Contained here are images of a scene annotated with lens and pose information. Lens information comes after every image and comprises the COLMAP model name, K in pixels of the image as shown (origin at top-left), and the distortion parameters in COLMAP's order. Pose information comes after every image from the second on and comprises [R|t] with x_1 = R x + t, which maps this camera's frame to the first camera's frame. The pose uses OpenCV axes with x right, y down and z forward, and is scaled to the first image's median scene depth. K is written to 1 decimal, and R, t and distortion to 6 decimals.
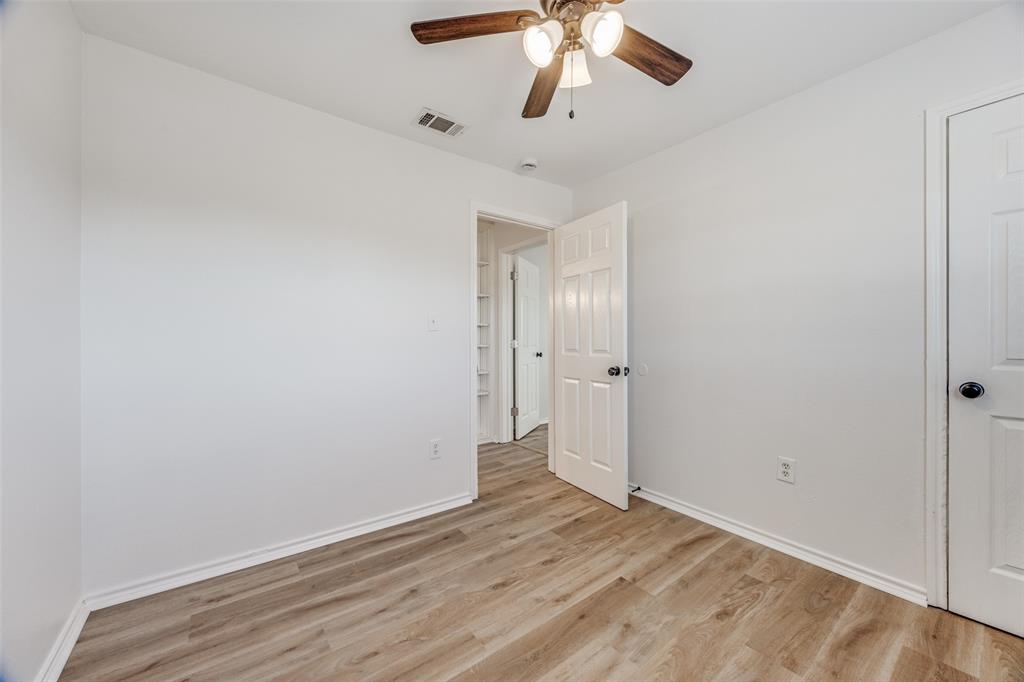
lens RADIAL K [[386.5, 0, 515.8], [0, 386.5, 337.1], [0, 0, 1]] dist [-0.006587, 0.000041]
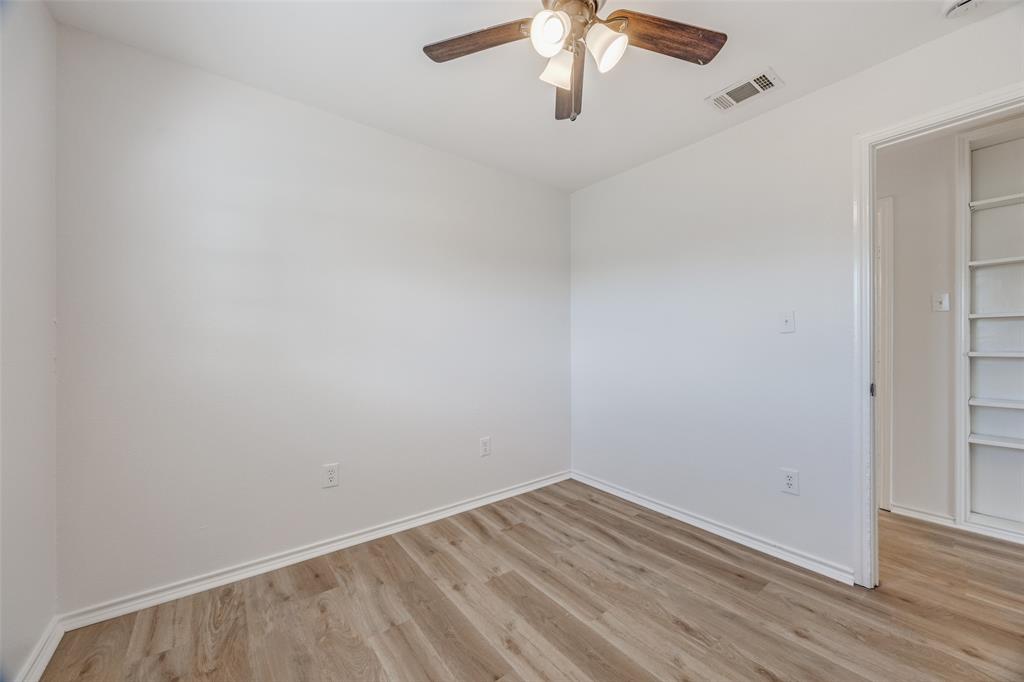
lens RADIAL K [[386.5, 0, 514.0], [0, 386.5, 340.1], [0, 0, 1]] dist [-0.006587, 0.000041]
pose [[0.001707, -0.008368, -0.999964, 0.879026], [0.011233, 0.999902, -0.008348, 0.000240], [0.999935, -0.011218, 0.001801, 0.654770]]
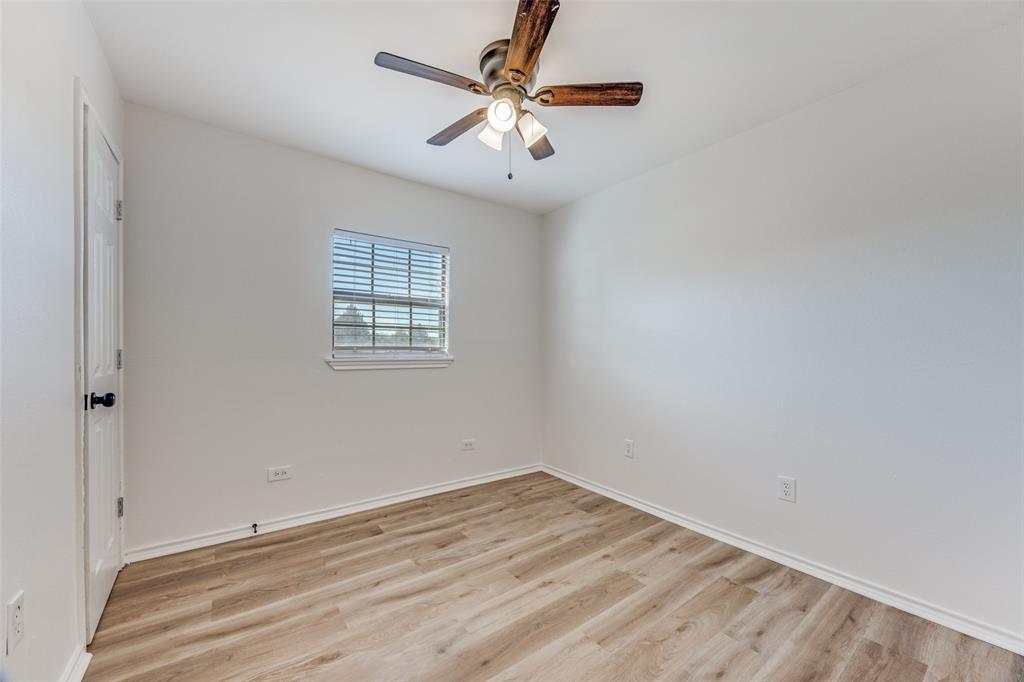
lens RADIAL K [[386.5, 0, 512.3], [0, 386.5, 347.0], [0, 0, 1]] dist [-0.006587, 0.000041]
pose [[-0.999802, -0.002285, 0.019748, 0.087760], [-0.002581, 0.999884, -0.014983, 0.007850], [-0.019712, -0.015031, -0.999693, 1.776044]]
